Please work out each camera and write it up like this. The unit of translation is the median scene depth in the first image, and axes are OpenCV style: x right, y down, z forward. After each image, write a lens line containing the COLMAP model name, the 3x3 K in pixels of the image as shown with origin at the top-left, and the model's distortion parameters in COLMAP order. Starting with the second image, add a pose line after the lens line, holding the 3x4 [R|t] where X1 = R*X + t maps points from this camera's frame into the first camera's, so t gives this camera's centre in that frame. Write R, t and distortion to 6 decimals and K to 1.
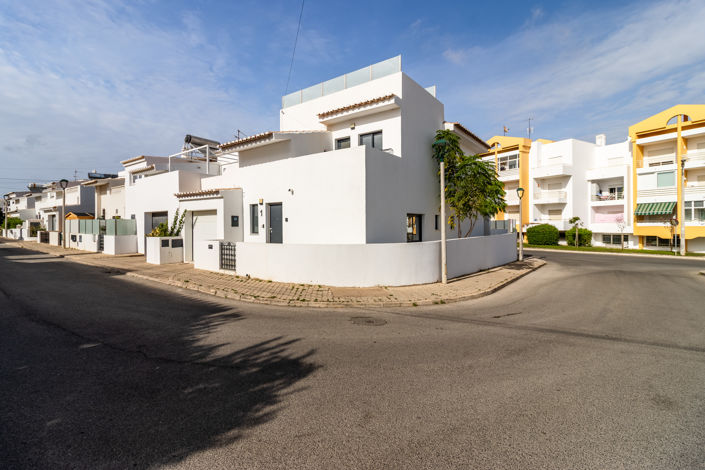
lens RADIAL K [[326.1, 0, 348.1], [0, 326.1, 232.9], [0, 0, 1]] dist [0.003058, 0.000697]
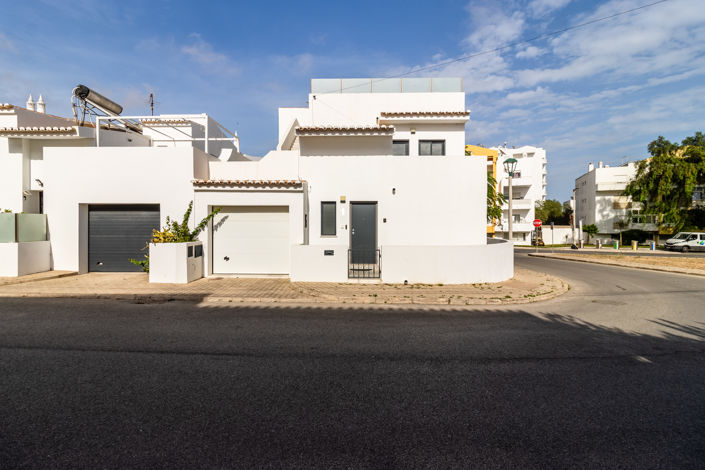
lens RADIAL K [[326.1, 0, 347.4], [0, 326.1, 229.8], [0, 0, 1]] dist [0.003058, 0.000697]
pose [[0.813245, -0.004877, 0.581900, -0.764655], [0.007420, 0.999970, -0.001989, -0.011179], [-0.581874, 0.005935, 0.813258, 0.276083]]
